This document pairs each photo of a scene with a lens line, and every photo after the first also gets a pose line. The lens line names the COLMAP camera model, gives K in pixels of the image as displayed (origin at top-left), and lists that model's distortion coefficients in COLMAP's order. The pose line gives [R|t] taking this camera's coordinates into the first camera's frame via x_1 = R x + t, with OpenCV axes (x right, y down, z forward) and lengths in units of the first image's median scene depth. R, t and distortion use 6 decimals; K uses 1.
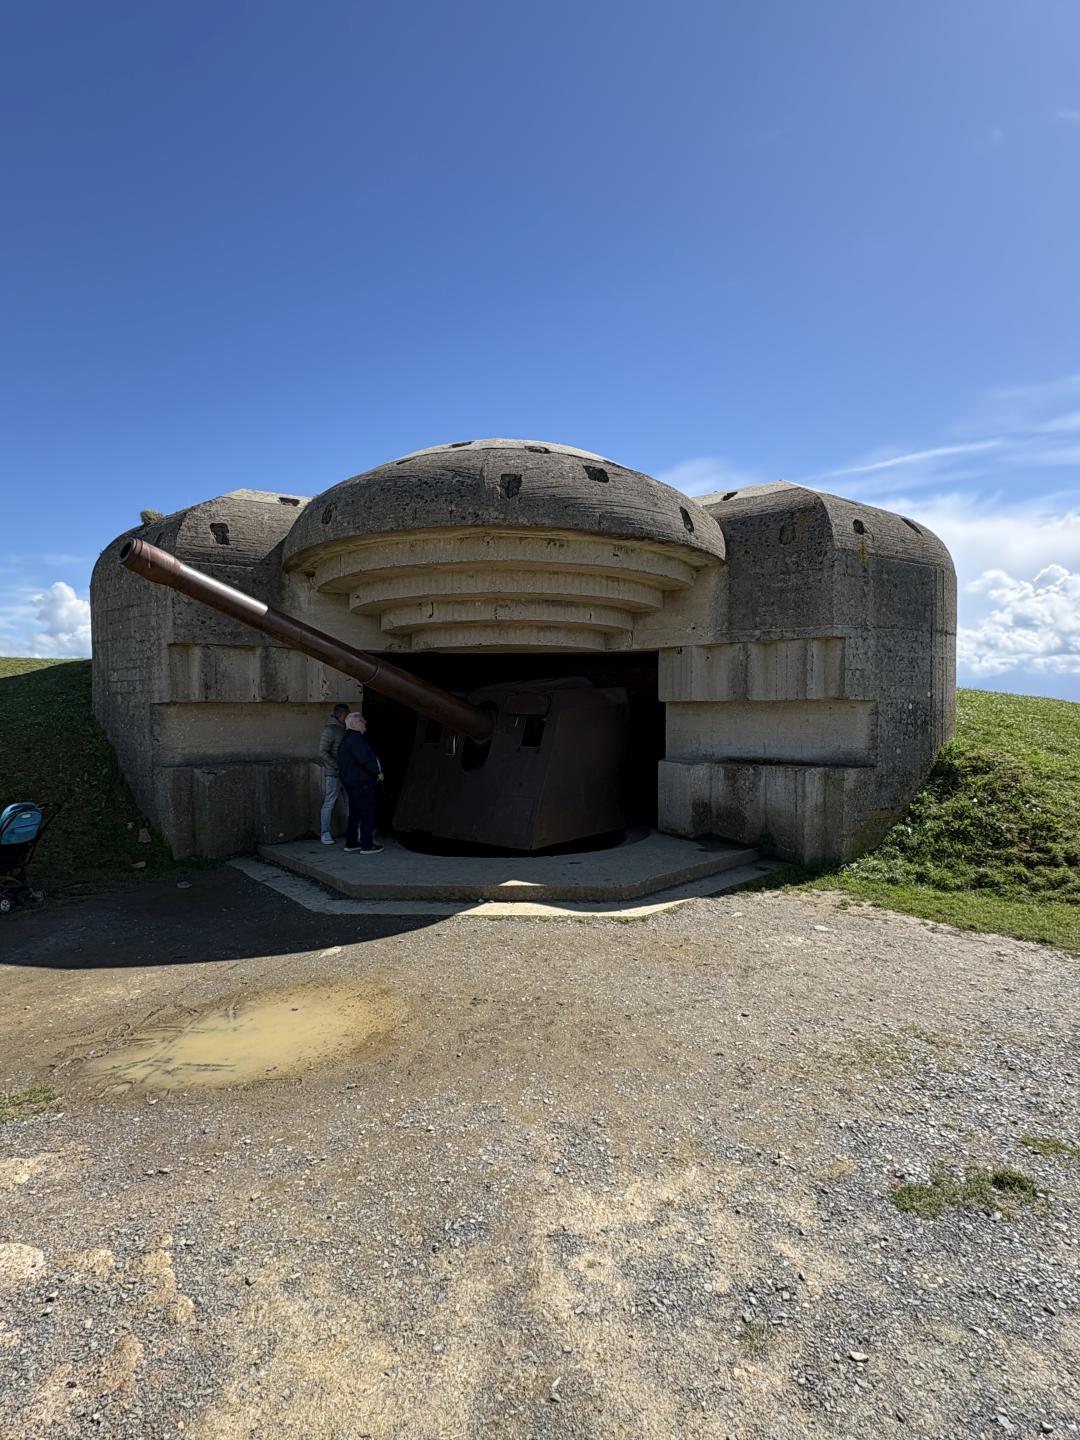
lens RADIAL K [[662.1, 0, 538.4], [0, 662.1, 720.1], [0, 0, 1]] dist [-0.000616, 0.000142]
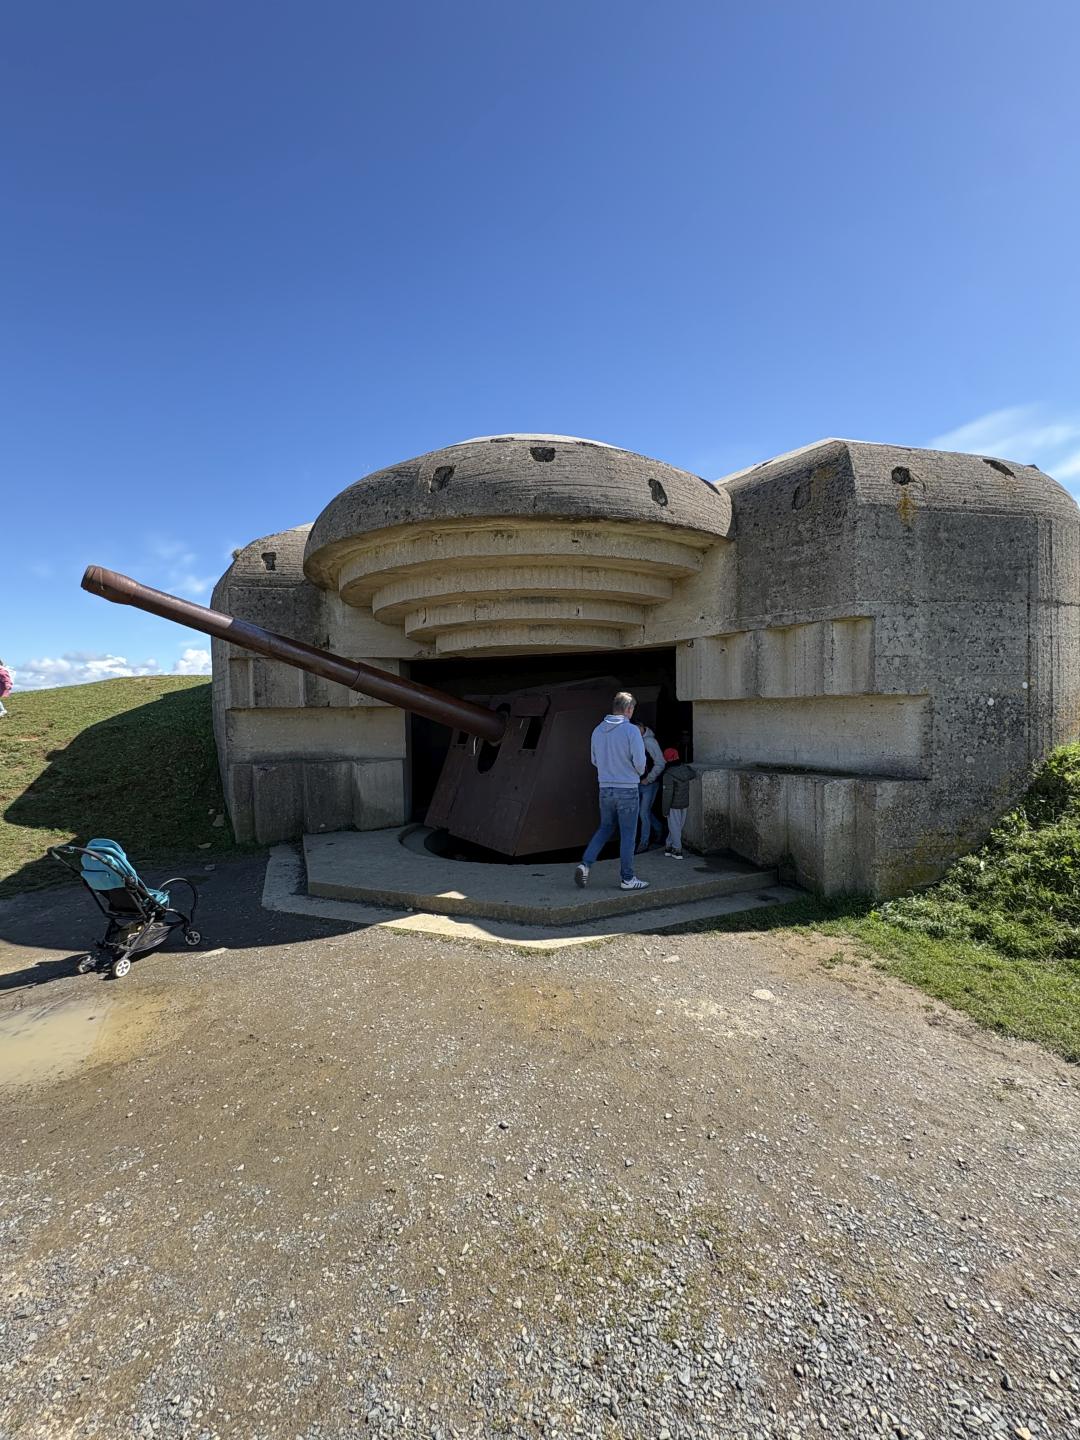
lens RADIAL K [[574.6, 0, 539.3], [0, 574.6, 718.5], [0, 0, 1]] dist [-0.000160, 0.000150]
pose [[0.948176, -0.006928, -0.317671, 0.284115], [0.006184, 0.999975, -0.003352, -0.002383], [0.317686, 0.001214, 0.948195, 0.207893]]
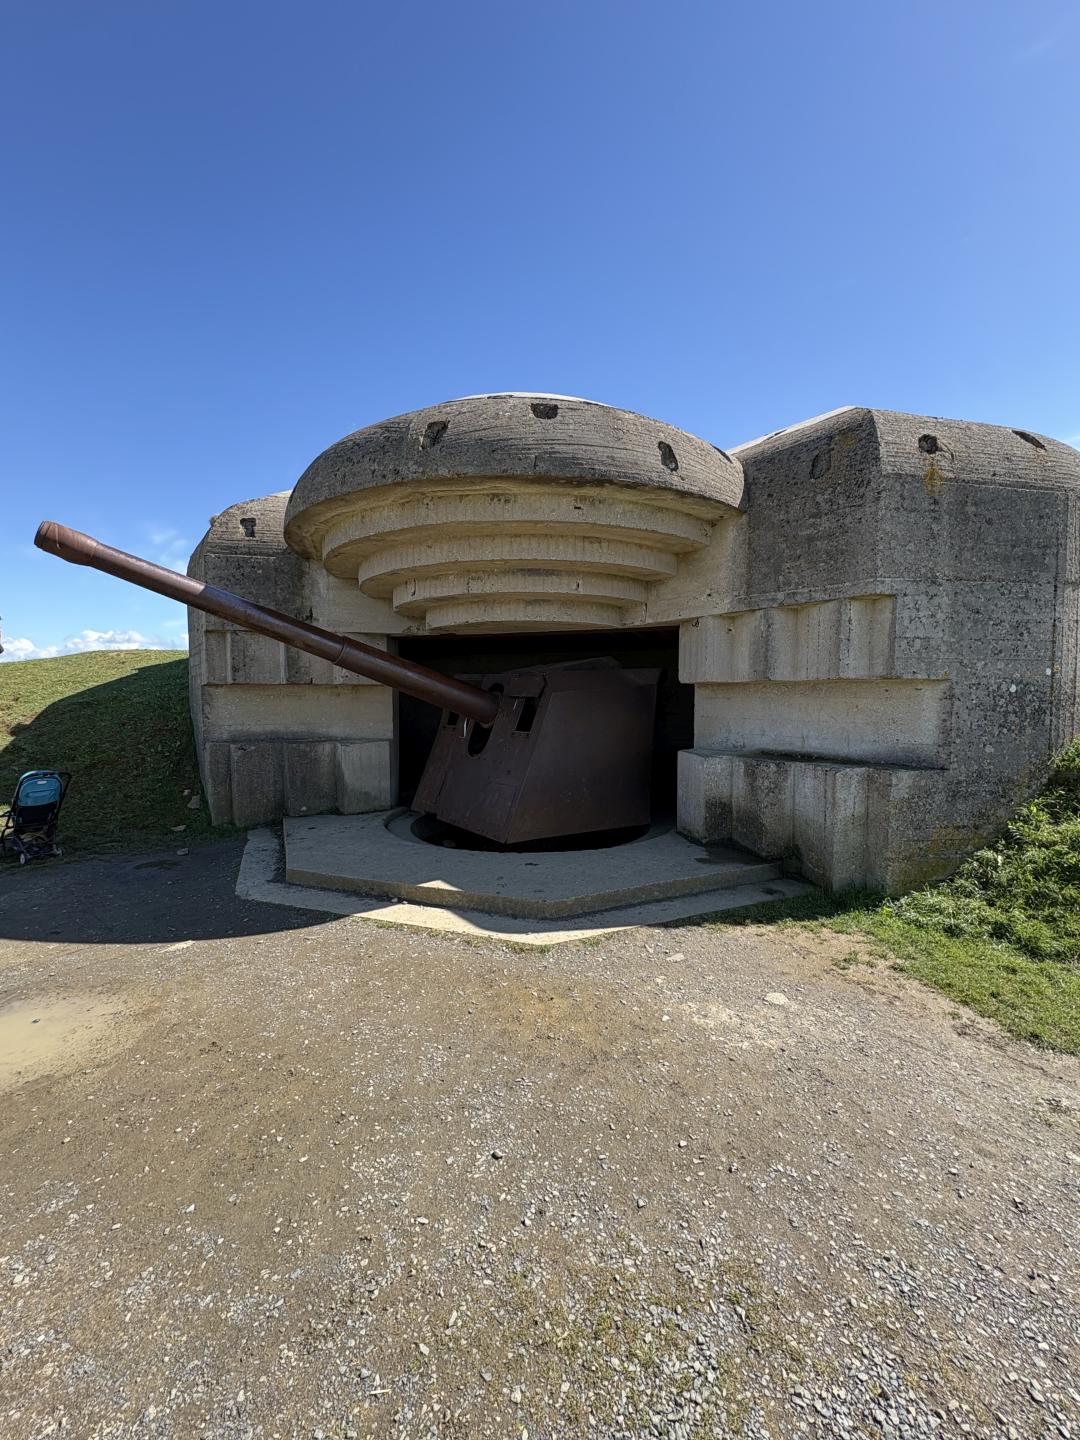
lens RADIAL K [[574.6, 0, 539.4], [0, 574.6, 718.7], [0, 0, 1]] dist [-0.000160, 0.000150]
pose [[0.953932, 0.016842, -0.299550, 0.261964], [-0.010240, 0.999669, 0.023594, 0.003076], [0.299848, -0.019440, 0.953789, 0.248438]]
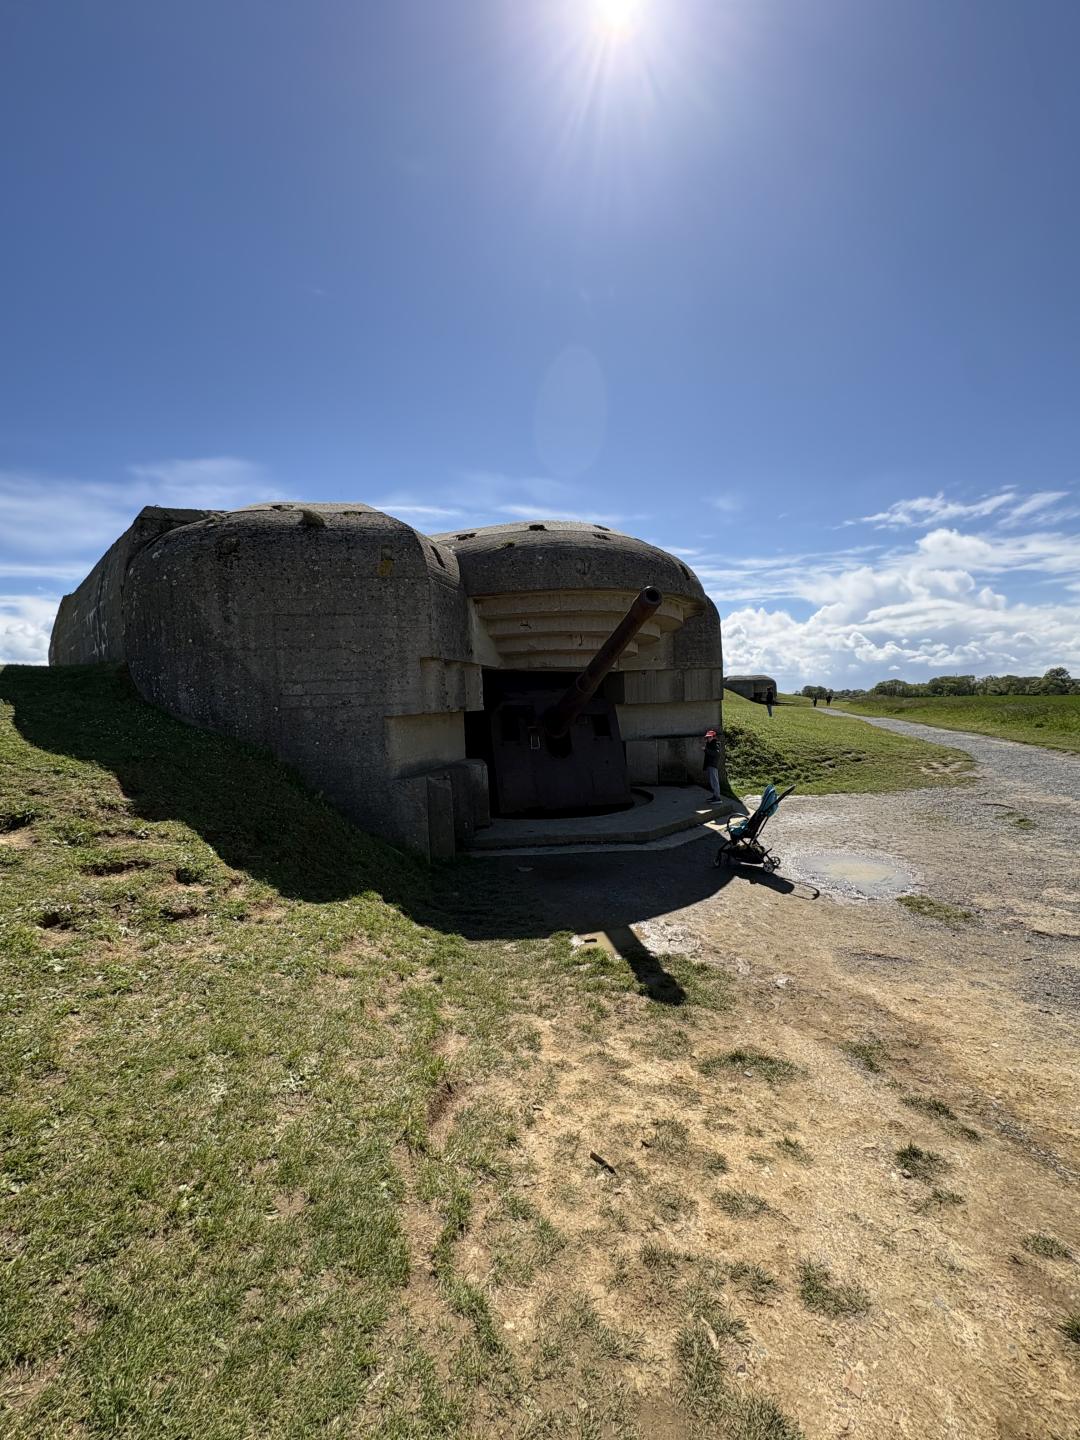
lens RADIAL K [[574.6, 0, 538.5], [0, 574.6, 720.4], [0, 0, 1]] dist [-0.000160, 0.000150]
pose [[0.663825, -0.043831, 0.746602, -1.103949], [0.051056, 0.998608, 0.013230, -0.019740], [-0.746143, 0.029336, 0.665139, 0.268439]]
